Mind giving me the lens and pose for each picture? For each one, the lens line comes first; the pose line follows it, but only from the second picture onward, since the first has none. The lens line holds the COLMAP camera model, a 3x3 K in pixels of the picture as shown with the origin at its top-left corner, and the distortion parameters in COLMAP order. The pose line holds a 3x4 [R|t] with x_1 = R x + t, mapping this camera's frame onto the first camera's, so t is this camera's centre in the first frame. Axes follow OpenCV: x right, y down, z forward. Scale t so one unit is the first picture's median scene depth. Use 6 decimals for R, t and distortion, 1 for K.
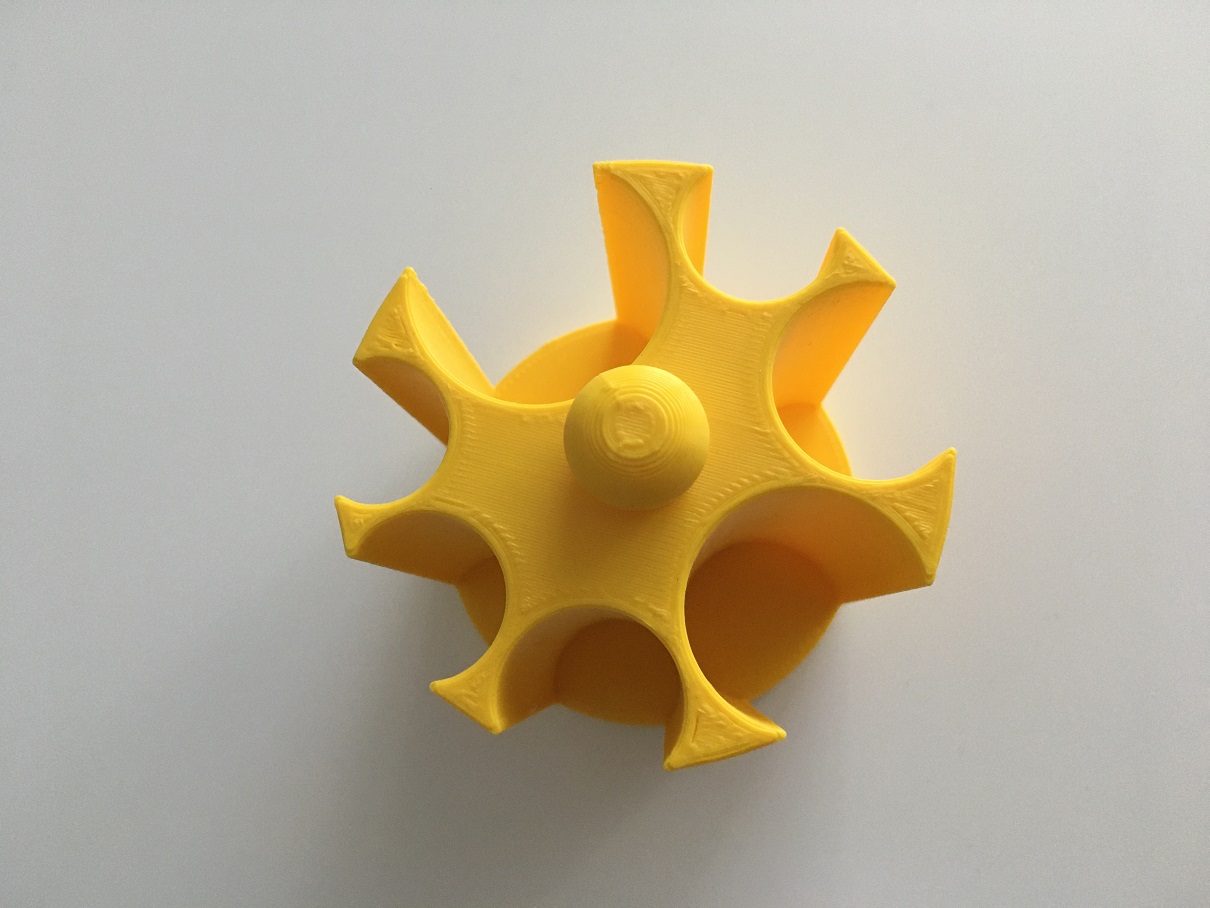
lens RADIAL K [[1021.5, 0, 606.6], [0, 1021.5, 453.5], [0, 0, 1]] dist [0.019872, -0.060806]
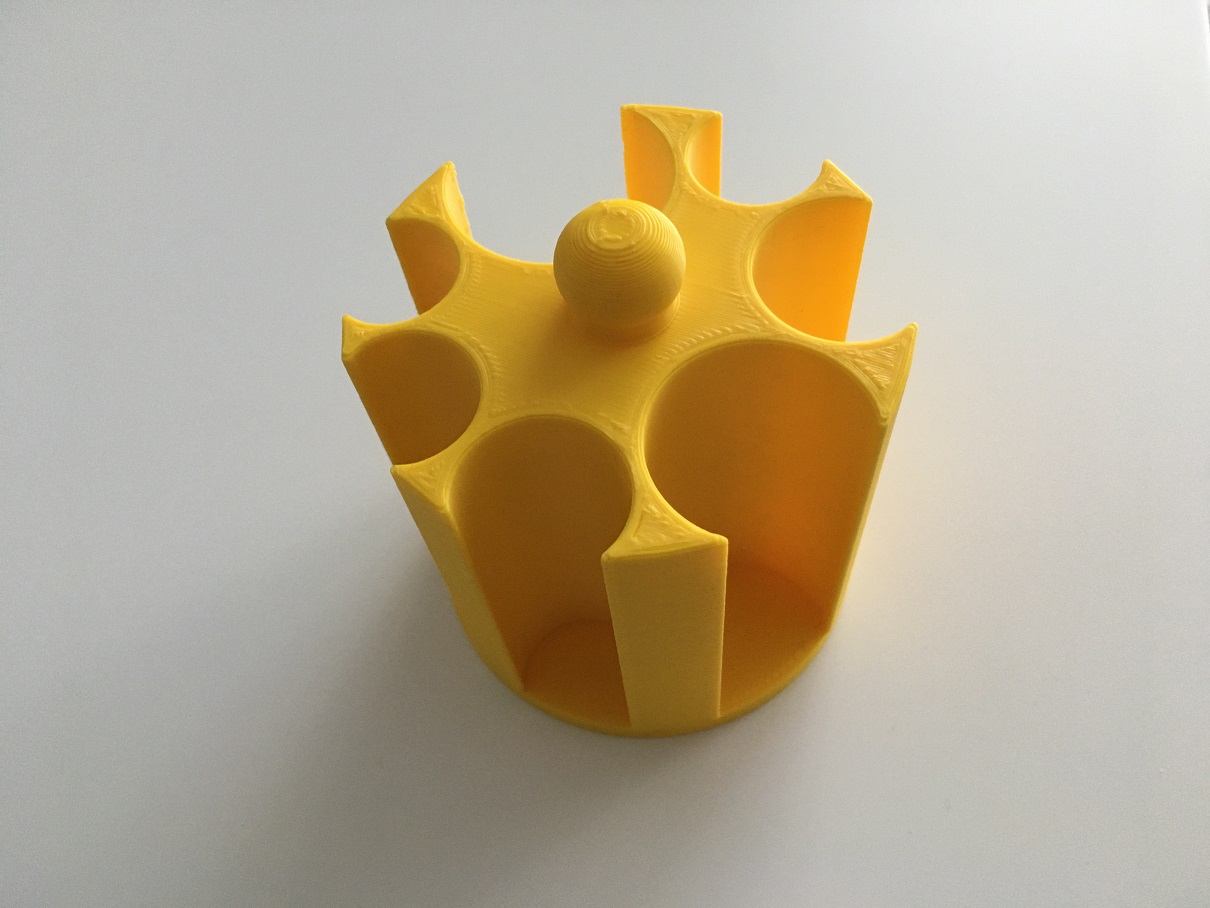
lens RADIAL K [[1021.5, 0, 604.9], [0, 1021.5, 453.5], [0, 0, 1]] dist [0.019872, -0.060806]
pose [[0.989007, 0.119753, -0.086748, 0.126581], [-0.141767, 0.934698, -0.325949, 0.508807], [0.042049, 0.334663, 0.941399, 0.029848]]
